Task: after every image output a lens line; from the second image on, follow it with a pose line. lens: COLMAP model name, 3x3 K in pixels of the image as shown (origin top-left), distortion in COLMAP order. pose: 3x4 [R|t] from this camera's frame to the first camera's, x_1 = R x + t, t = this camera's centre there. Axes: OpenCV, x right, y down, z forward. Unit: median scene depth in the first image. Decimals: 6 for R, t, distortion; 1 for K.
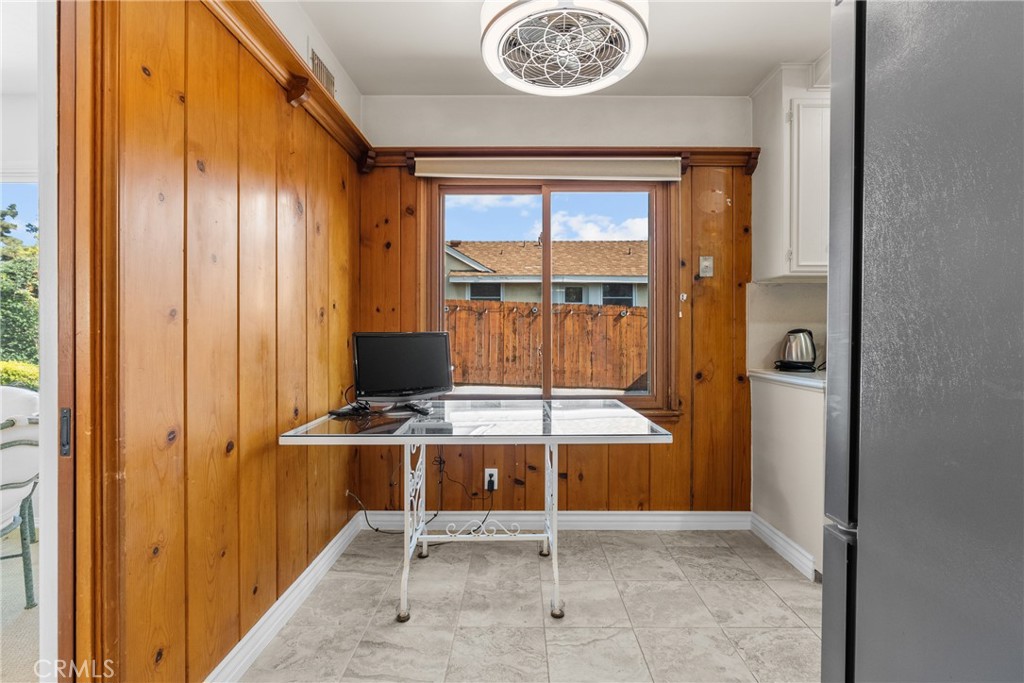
lens RADIAL K [[468.0, 0, 509.4], [0, 468.0, 339.9], [0, 0, 1]] dist [0.001830, 0.001230]
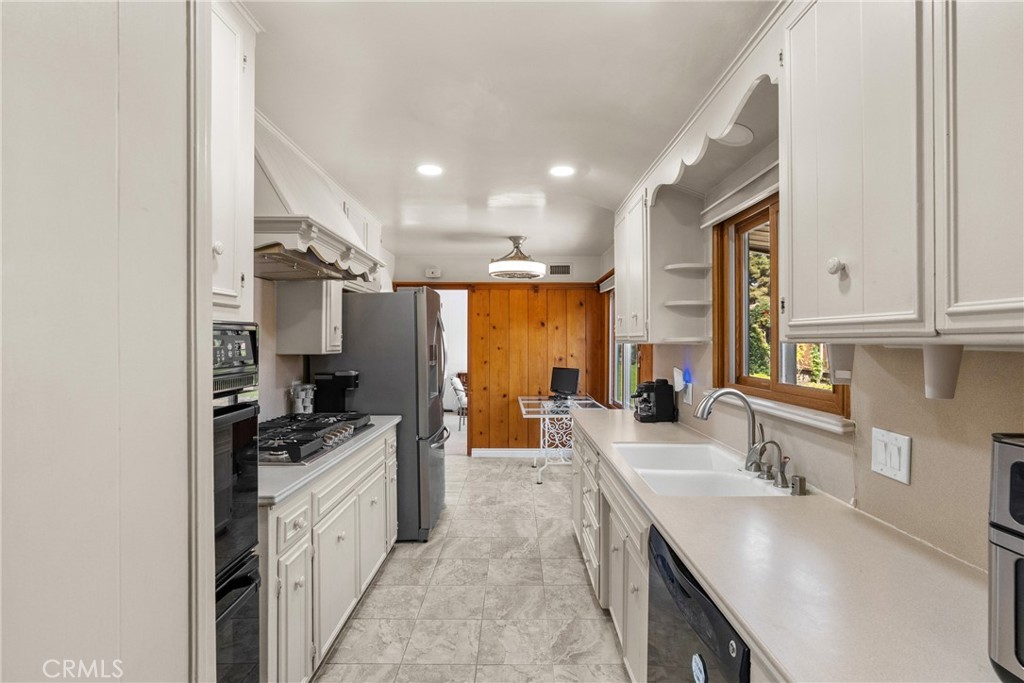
lens RADIAL K [[468.0, 0, 509.4], [0, 468.0, 342.8], [0, 0, 1]] dist [0.001830, 0.001230]
pose [[-0.013319, 0.002129, -0.999909, 1.863717], [-0.006916, 0.999974, 0.002221, -0.123415], [0.999887, 0.006945, -0.013304, 0.615871]]
